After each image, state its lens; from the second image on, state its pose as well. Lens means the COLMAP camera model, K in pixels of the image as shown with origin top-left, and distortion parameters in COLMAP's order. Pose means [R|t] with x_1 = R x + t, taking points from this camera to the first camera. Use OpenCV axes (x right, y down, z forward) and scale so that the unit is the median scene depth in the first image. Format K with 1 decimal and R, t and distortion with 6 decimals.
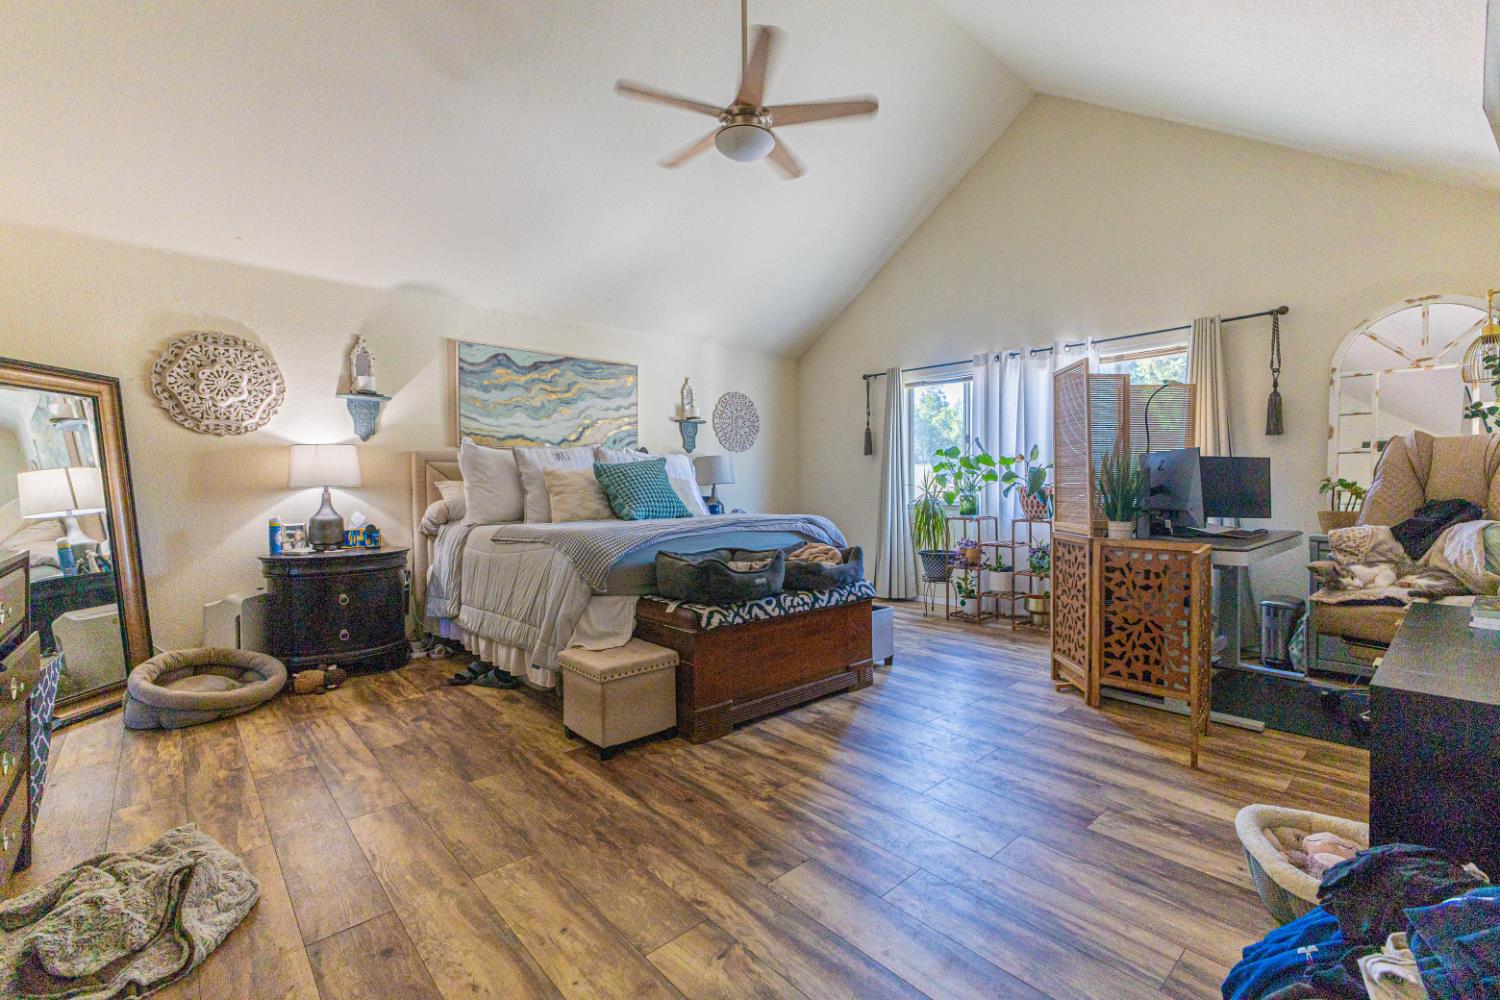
lens RADIAL K [[643.6, 0, 750.0], [0, 643.6, 500.0], [0, 0, 1]] dist [0.009791, 0.000063]
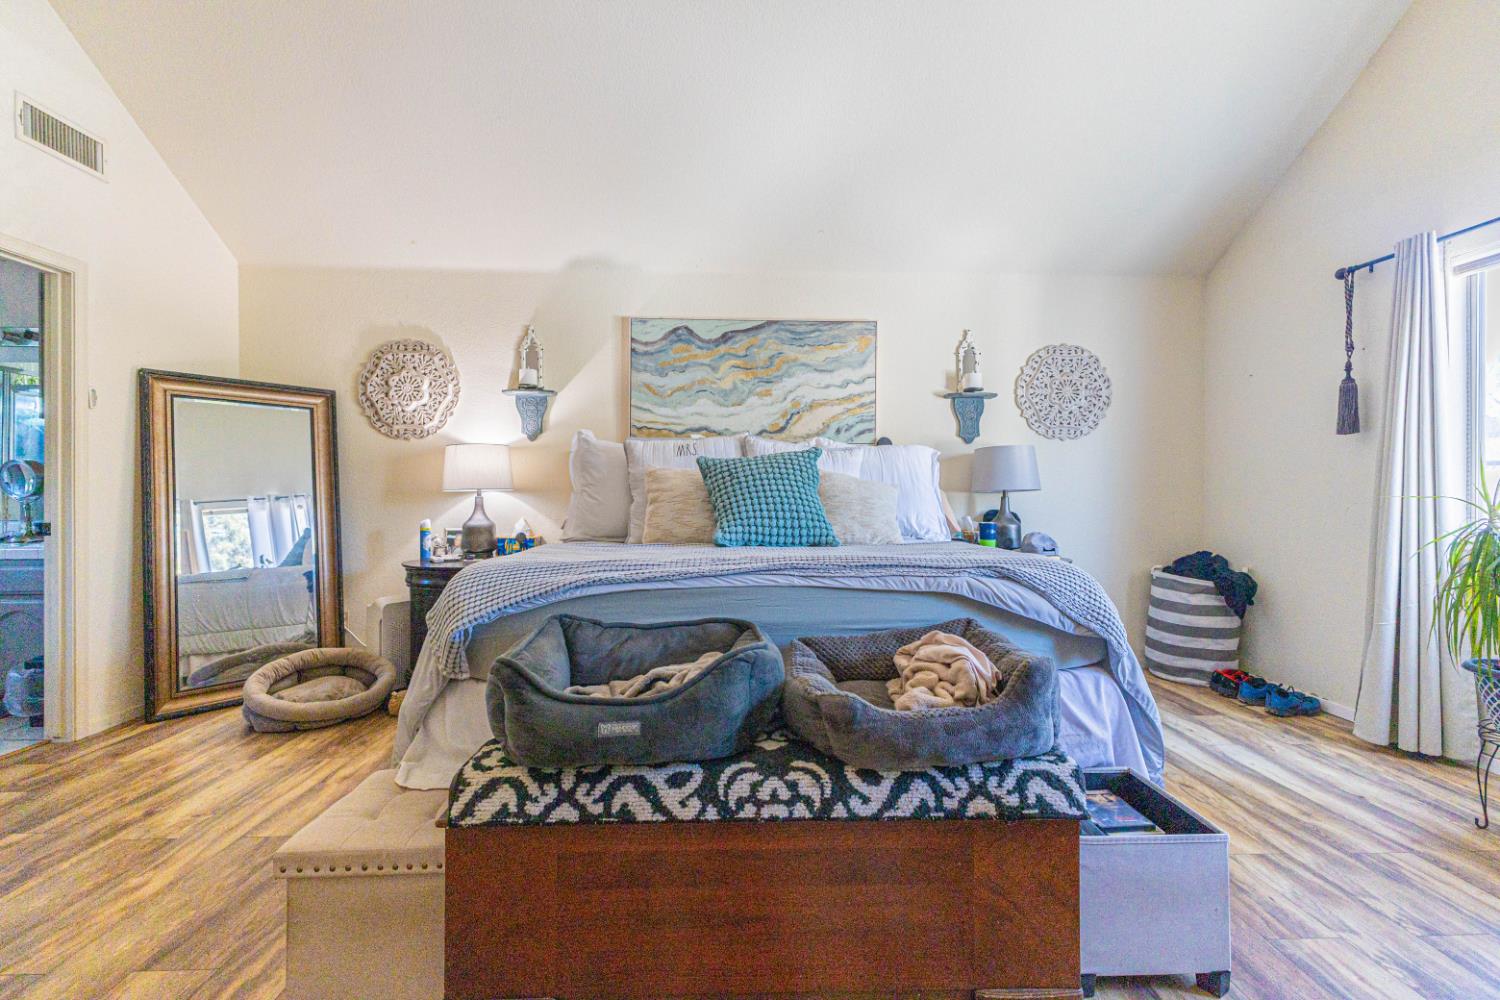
lens RADIAL K [[643.6, 0, 750.0], [0, 643.6, 500.0], [0, 0, 1]] dist [0.009791, 0.000063]
pose [[0.767510, 0.015527, -0.640849, 0.227217], [-0.022626, 0.999740, -0.002875, -0.012057], [0.640638, 0.016706, 0.767662, 0.503874]]
